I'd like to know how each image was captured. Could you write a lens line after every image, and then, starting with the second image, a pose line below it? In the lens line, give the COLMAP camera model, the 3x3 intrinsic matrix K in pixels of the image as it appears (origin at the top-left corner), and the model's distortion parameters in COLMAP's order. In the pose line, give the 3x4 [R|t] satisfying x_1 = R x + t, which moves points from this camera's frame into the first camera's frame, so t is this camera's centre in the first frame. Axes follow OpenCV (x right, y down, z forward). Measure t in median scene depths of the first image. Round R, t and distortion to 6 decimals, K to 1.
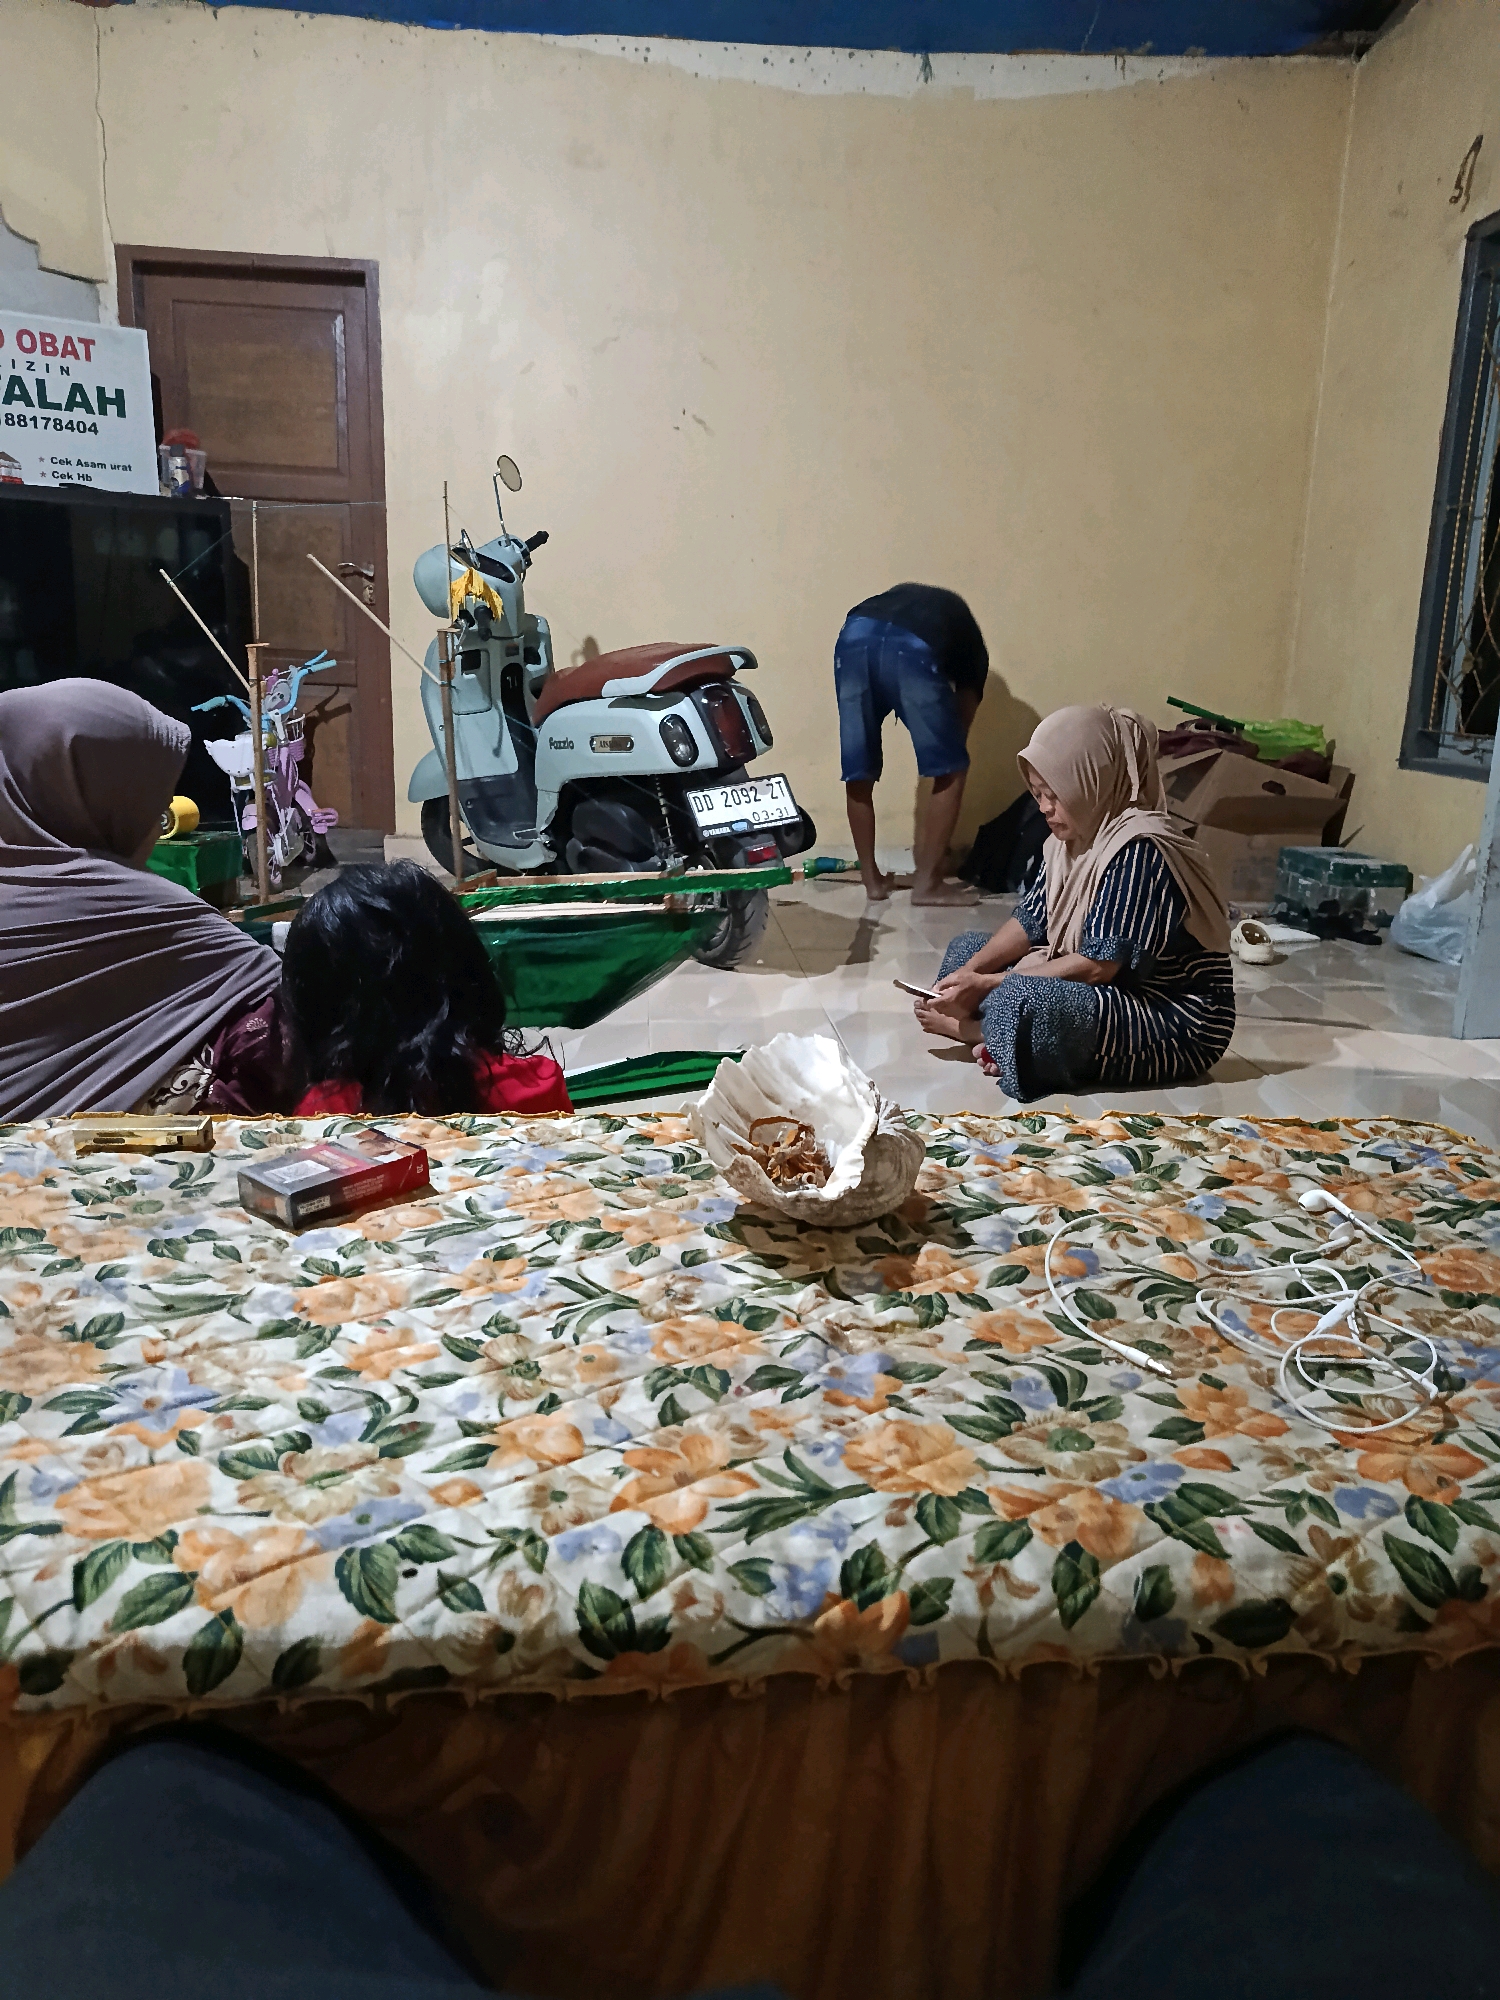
lens RADIAL K [[1389.9, 0, 748.3], [0, 1389.9, 1004.8], [0, 0, 1]] dist [0.077743, -0.113633]
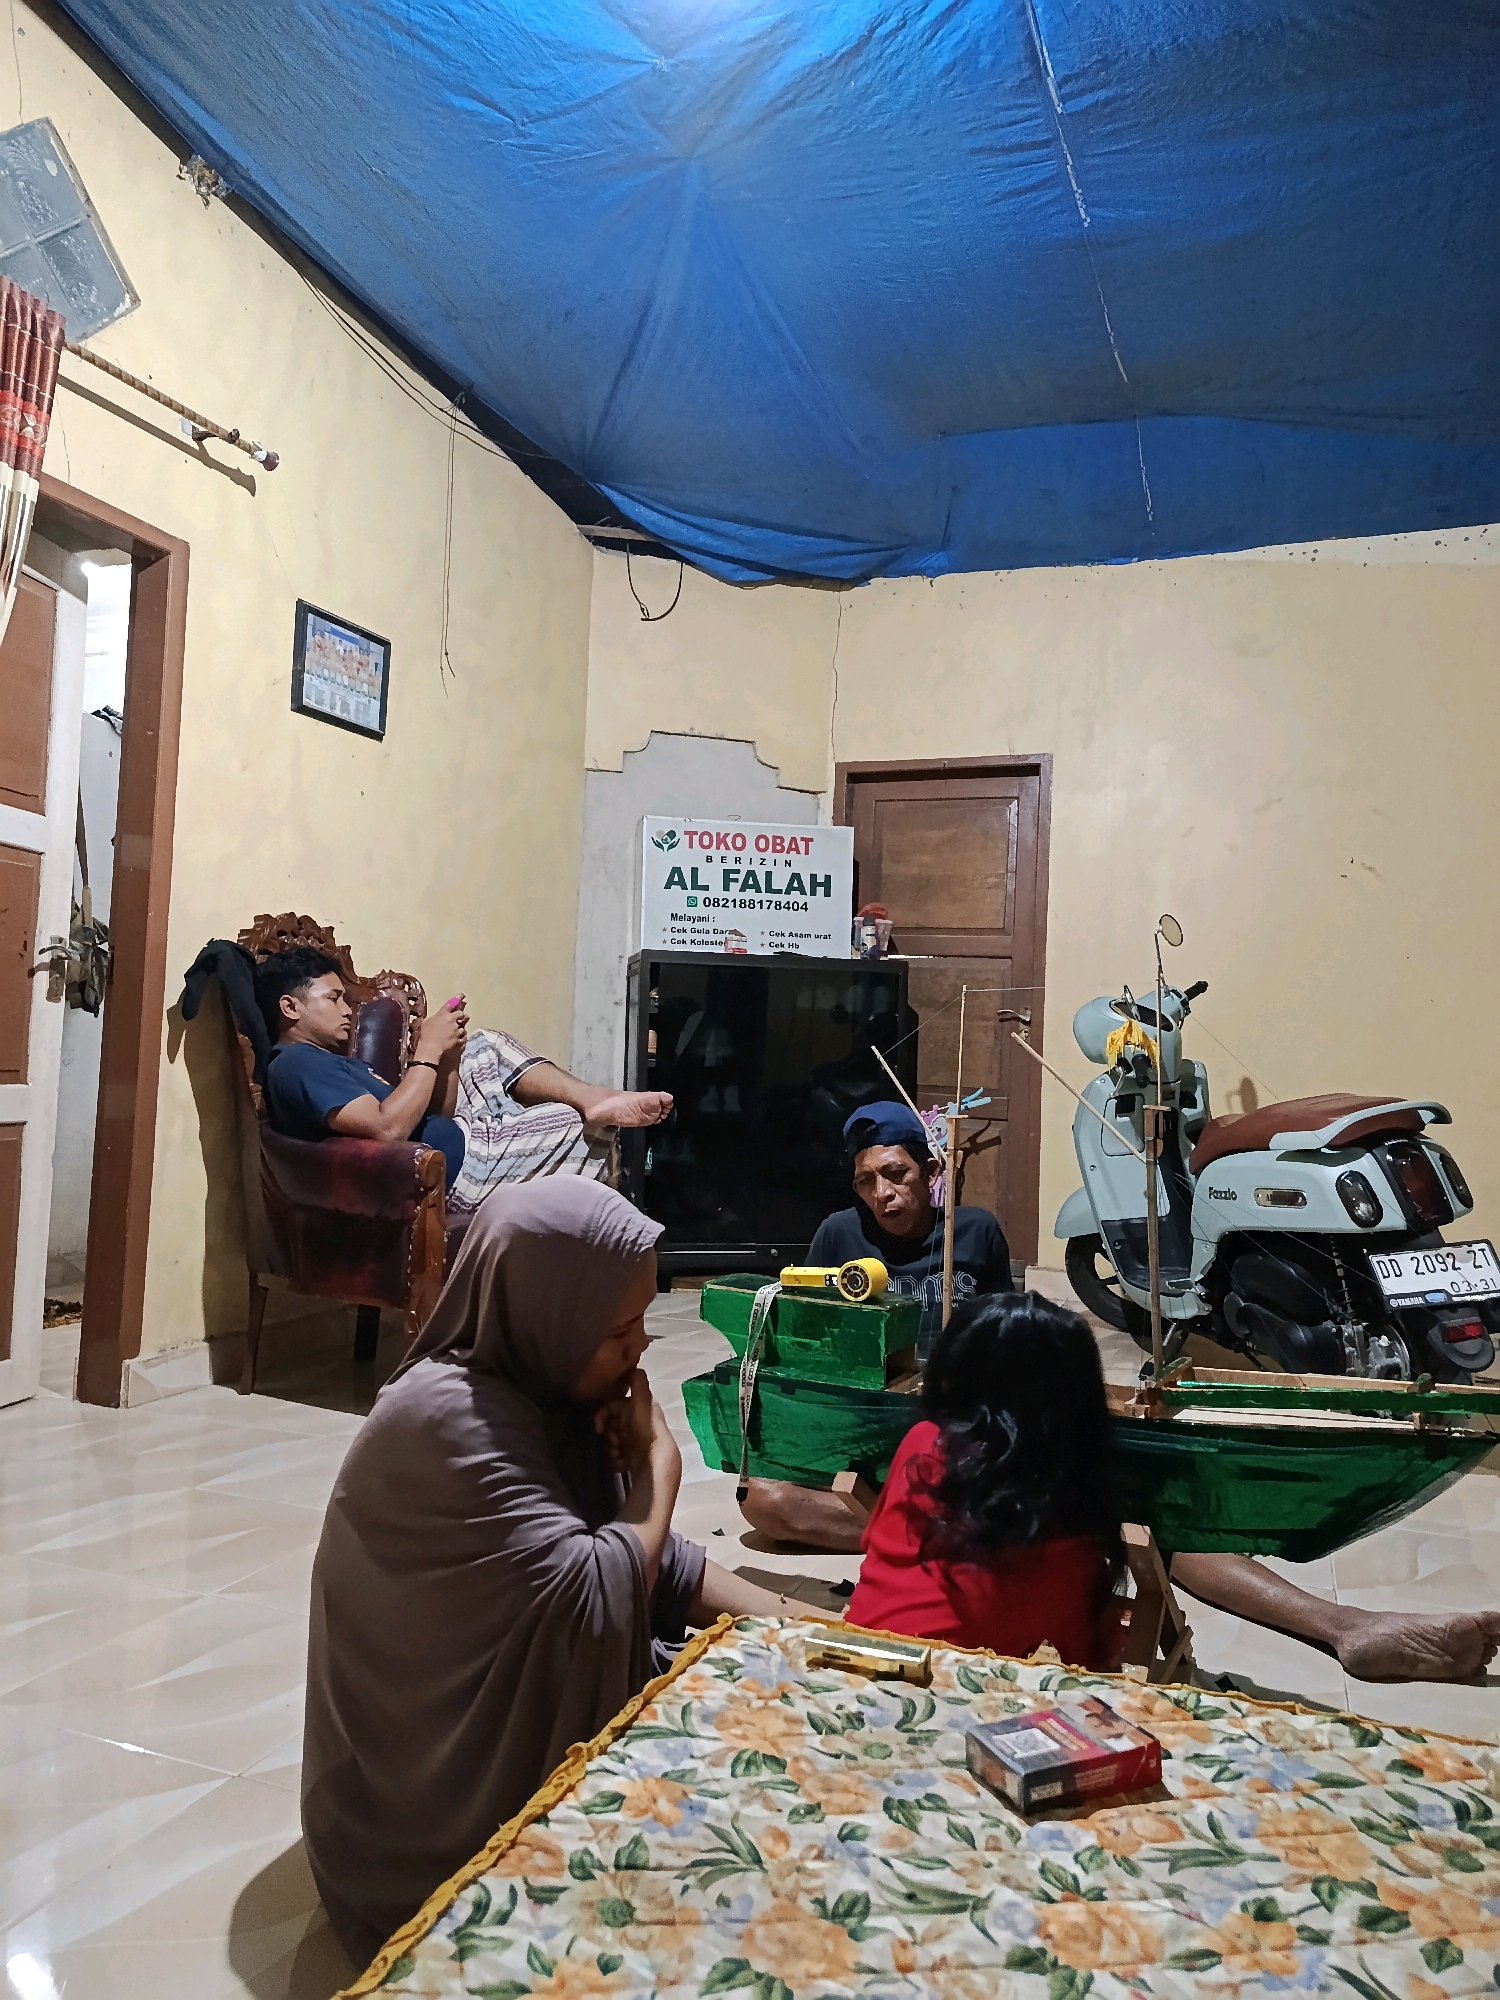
lens RADIAL K [[1391.5, 0, 748.3], [0, 1391.5, 997.8], [0, 0, 1]] dist [0.060807, -0.049953]
pose [[0.906116, -0.015392, -0.422749, -0.073440], [-0.108755, 0.957273, -0.267958, -0.083649], [0.408810, 0.288777, 0.865726, -0.056015]]
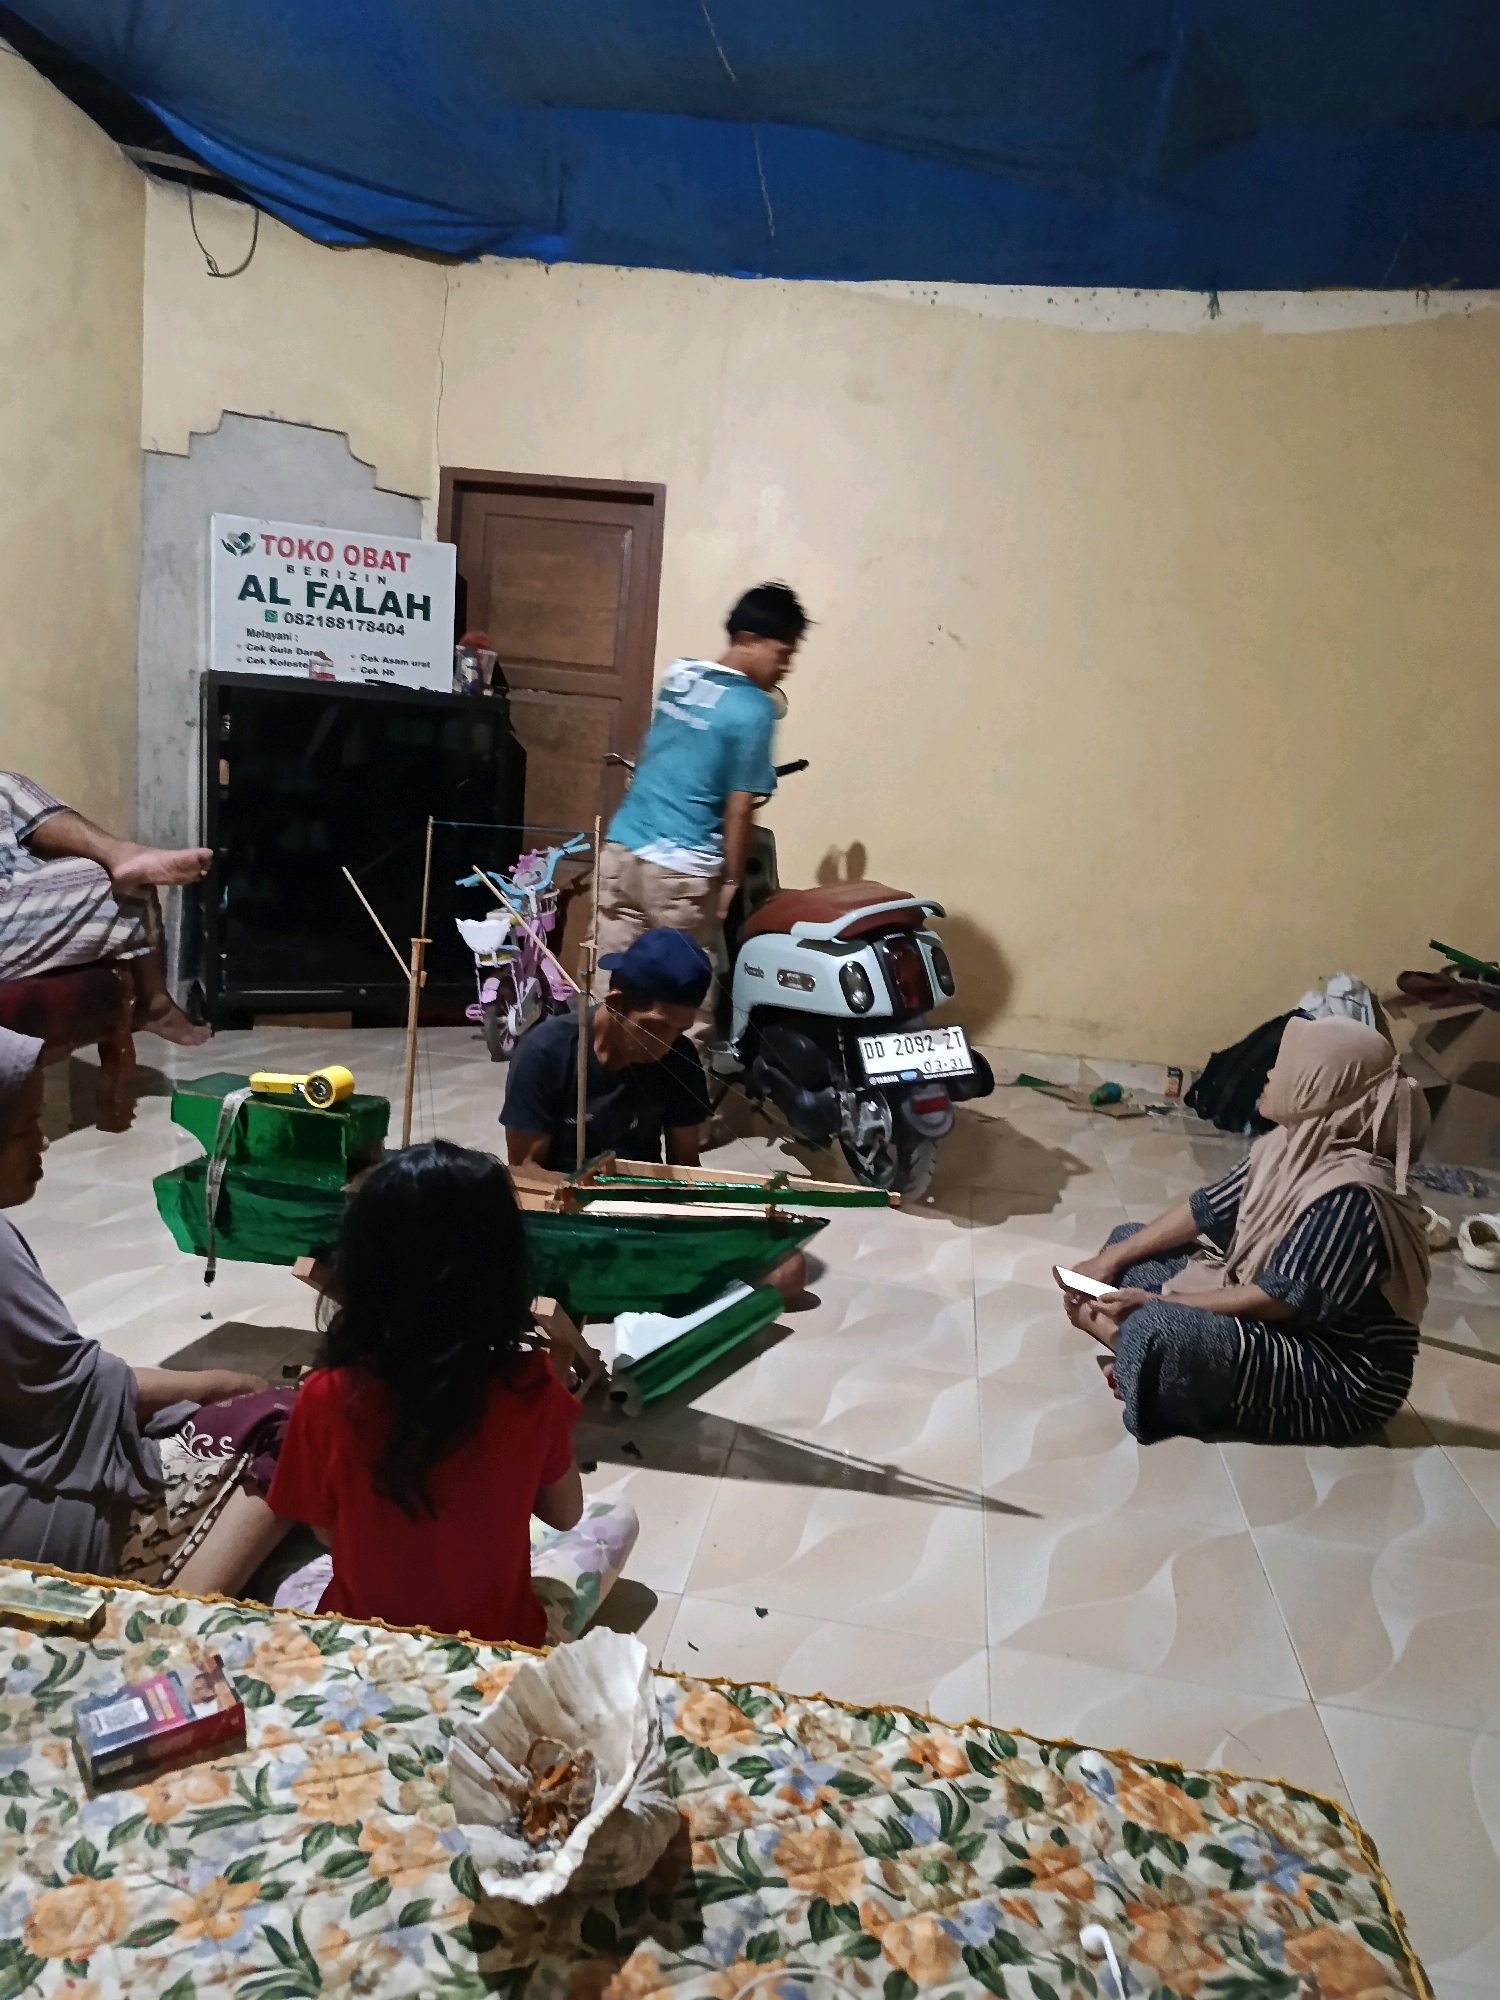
lens RADIAL K [[1391.5, 0, 748.3], [0, 1391.5, 997.8], [0, 0, 1]] dist [0.060807, -0.049953]
pose [[0.973384, 0.095244, -0.208450, 0.309064], [-0.110741, 0.991789, -0.063956, -0.392042], [0.200647, 0.085338, 0.975940, -0.022531]]
